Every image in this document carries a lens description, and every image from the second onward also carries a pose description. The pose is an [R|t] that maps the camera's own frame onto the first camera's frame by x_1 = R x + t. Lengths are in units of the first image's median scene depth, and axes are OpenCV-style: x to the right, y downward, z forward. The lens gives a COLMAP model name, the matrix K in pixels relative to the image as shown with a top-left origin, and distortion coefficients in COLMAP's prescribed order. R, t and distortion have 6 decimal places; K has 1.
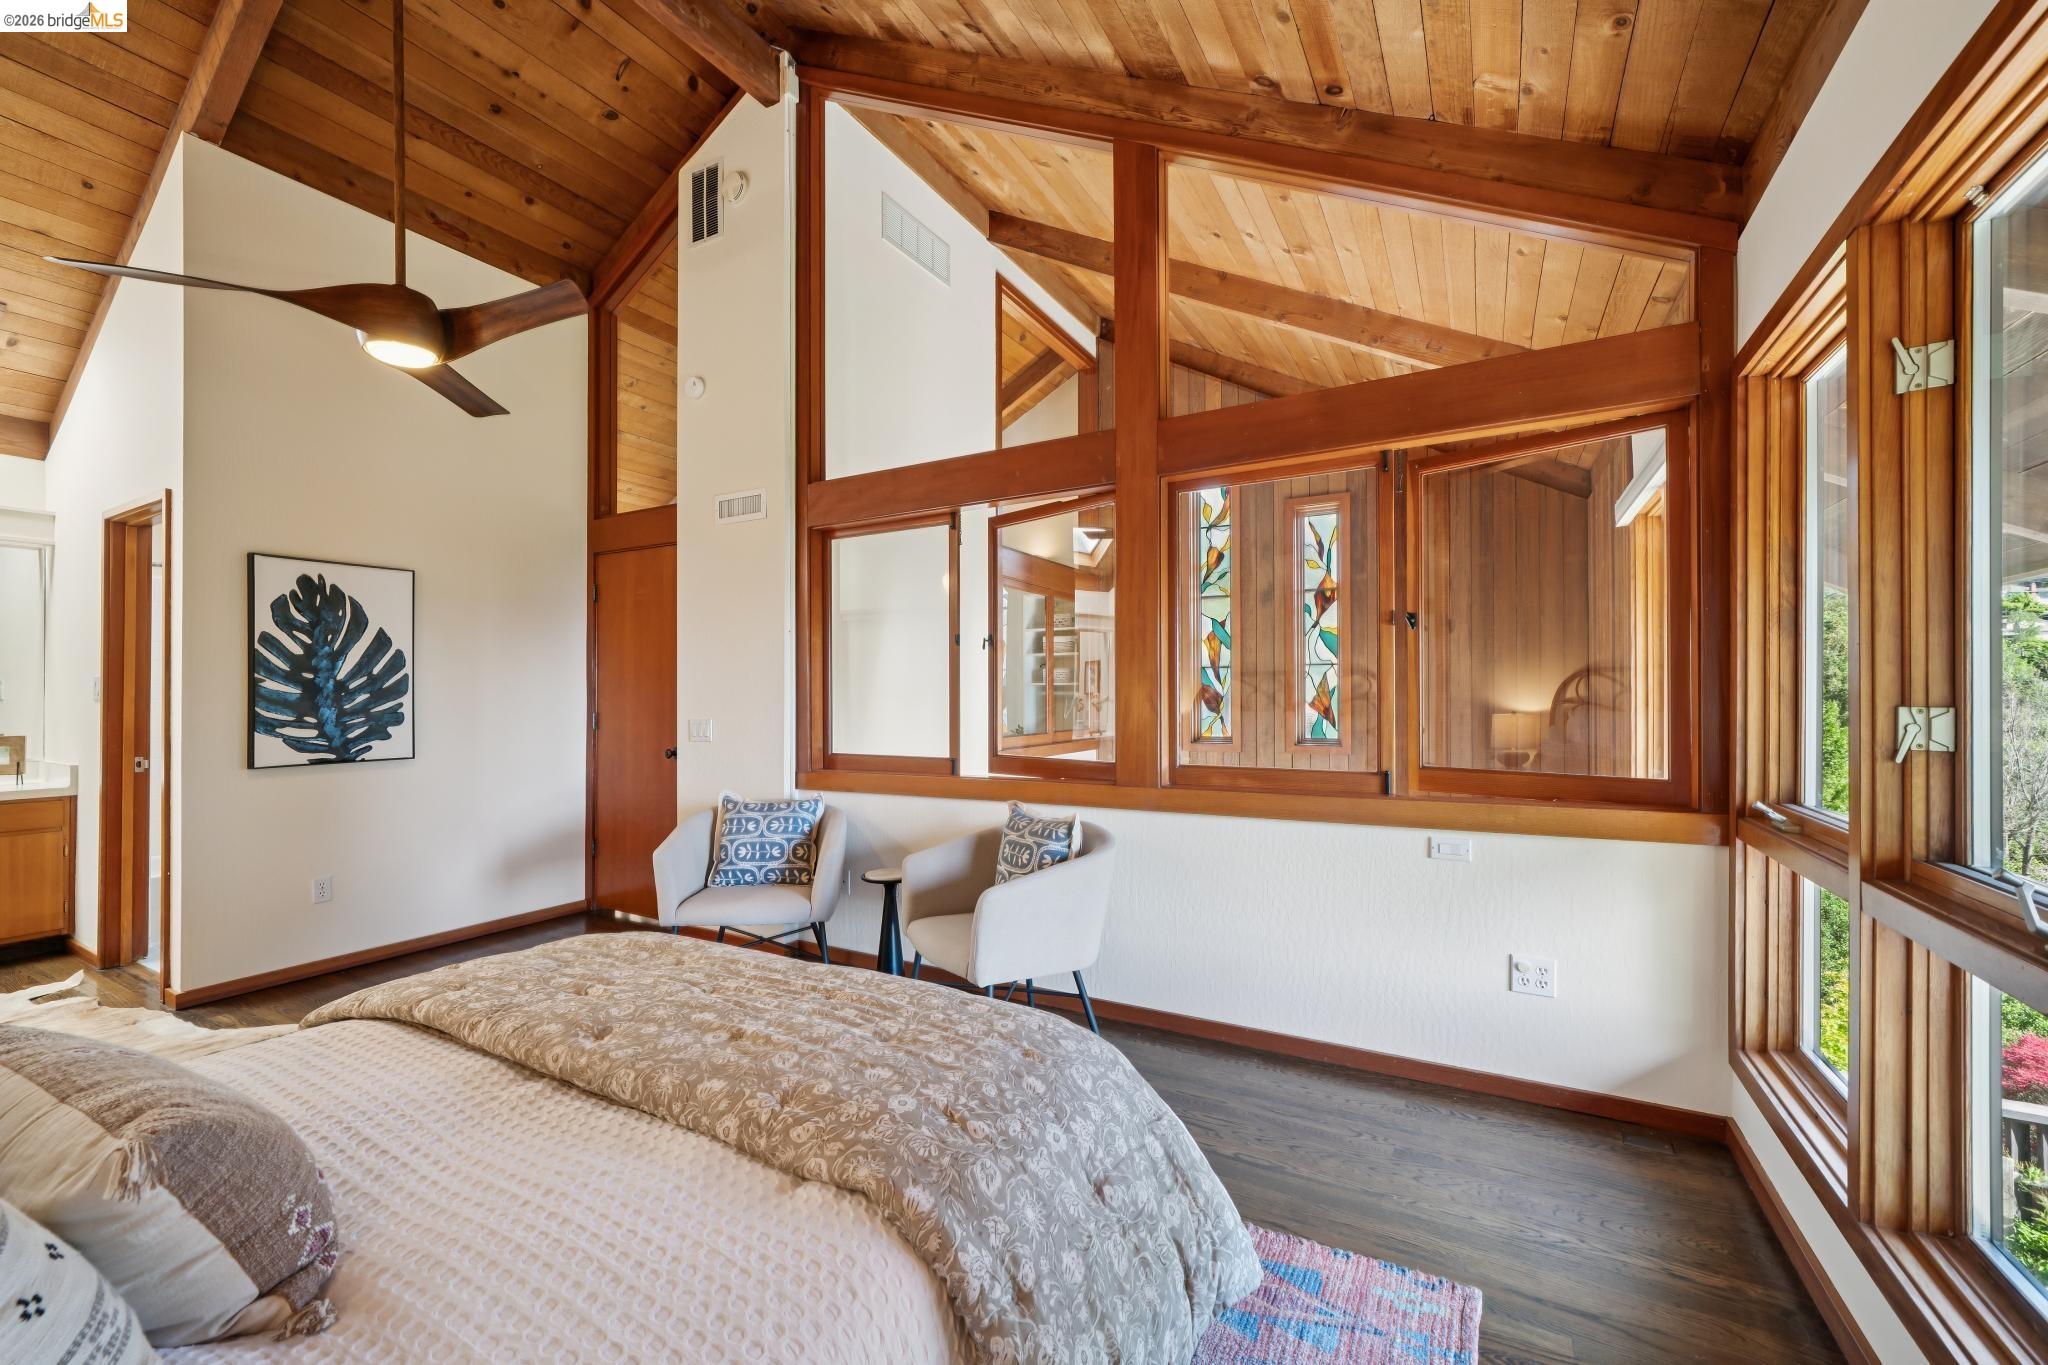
lens RADIAL K [[835.5, 0, 1015.0], [0, 835.5, 694.1], [0, 0, 1]] dist [-0.001074, 0.003647]
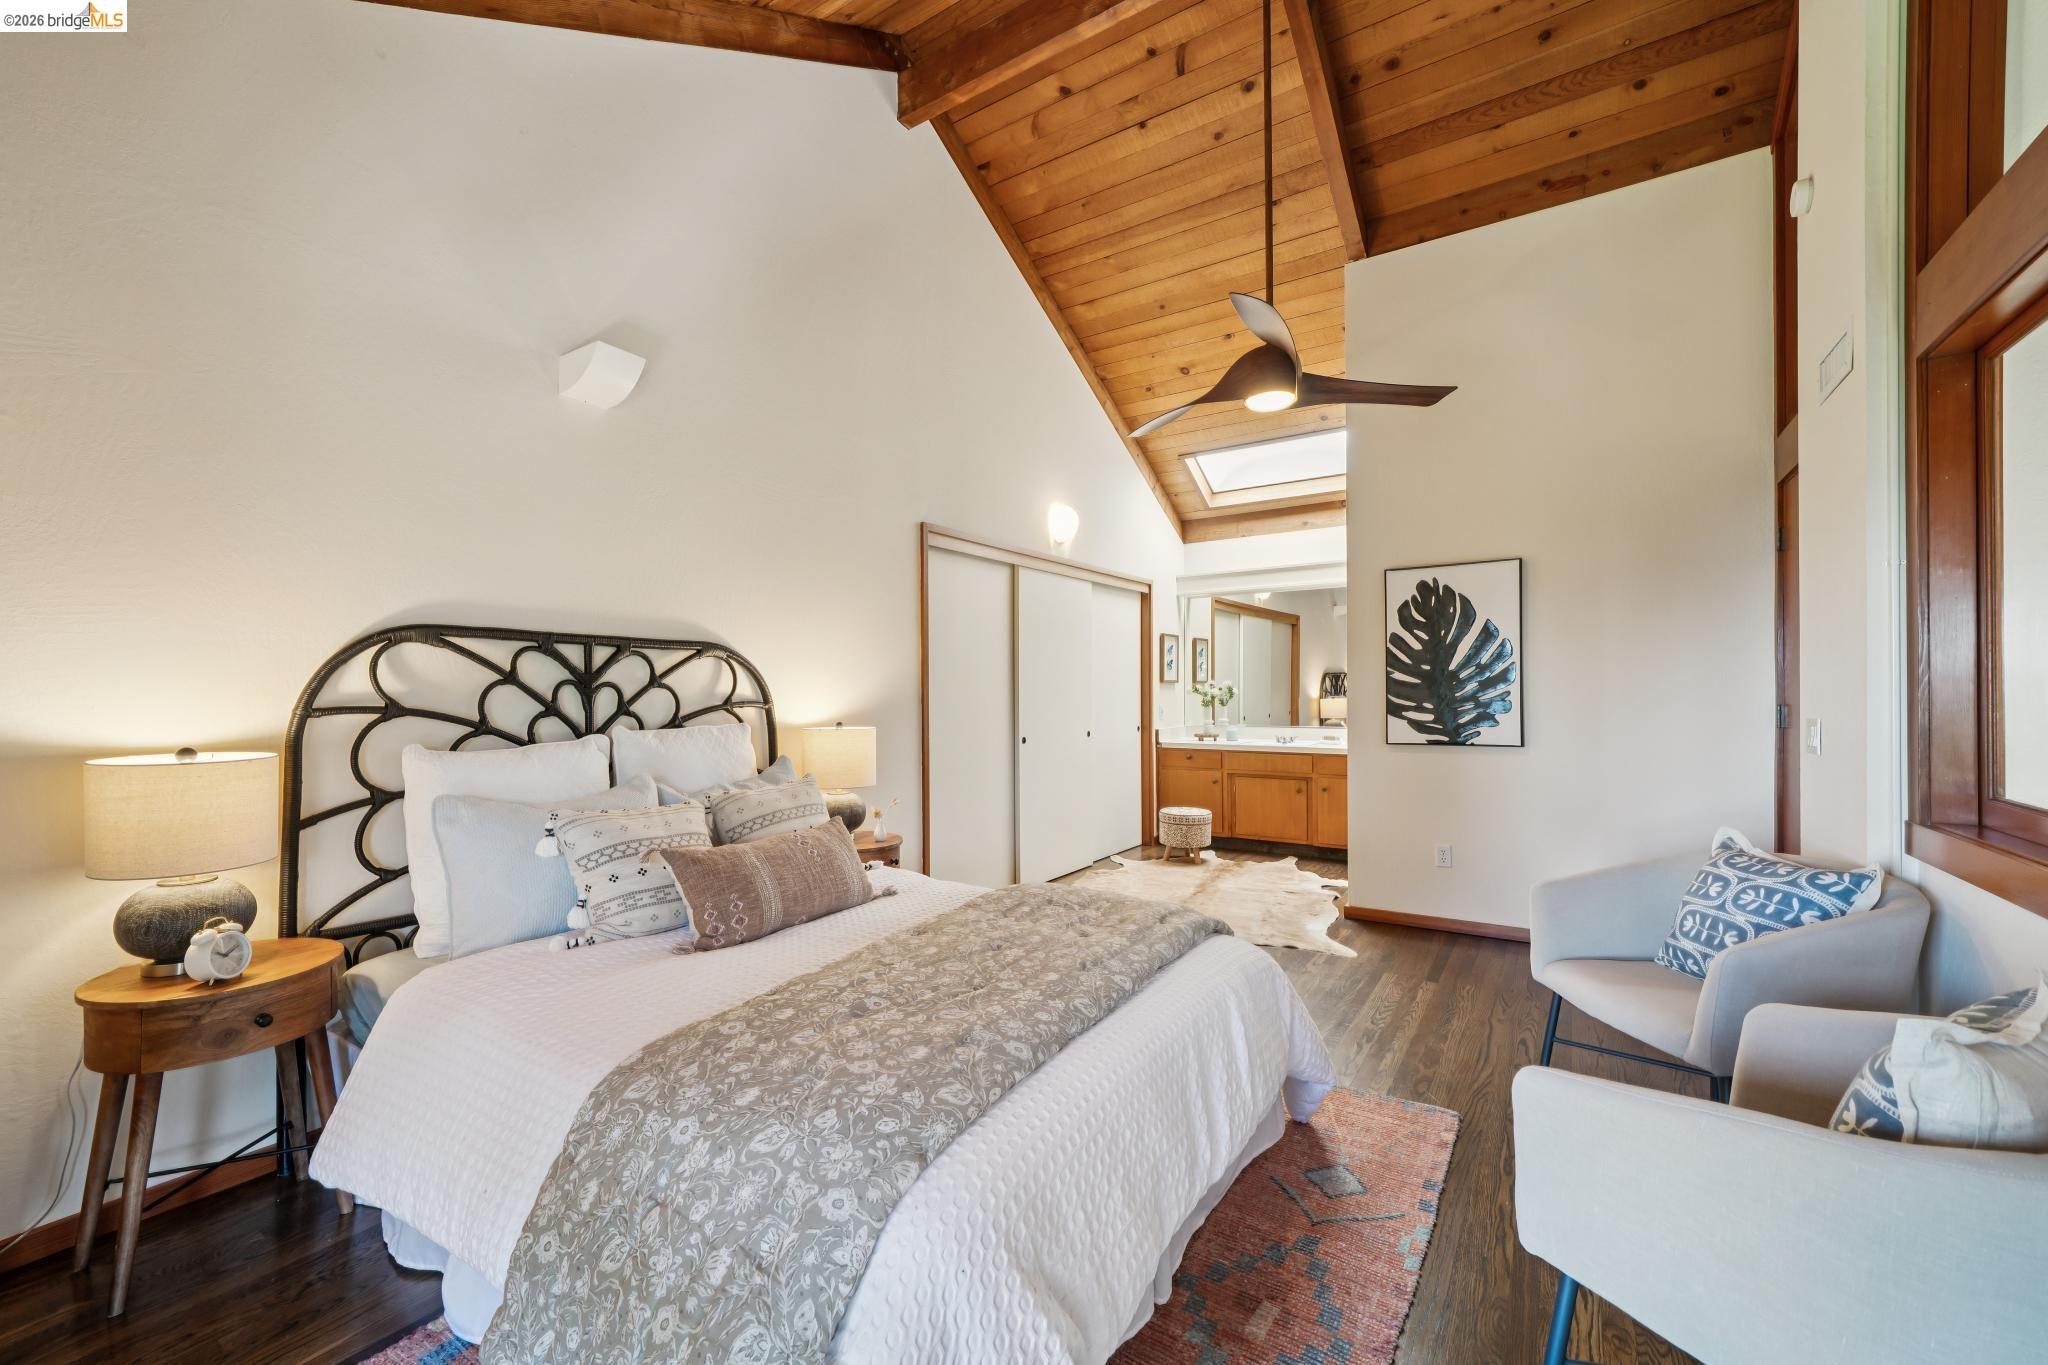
lens RADIAL K [[835.5, 0, 1001.8], [0, 835.5, 689.2], [0, 0, 1]] dist [-0.001074, 0.003647]
pose [[-0.084700, 0.002033, -0.996404, 0.354689], [0.010488, 0.999944, 0.001149, 0.000895], [0.996351, -0.010353, -0.084717, 0.512223]]
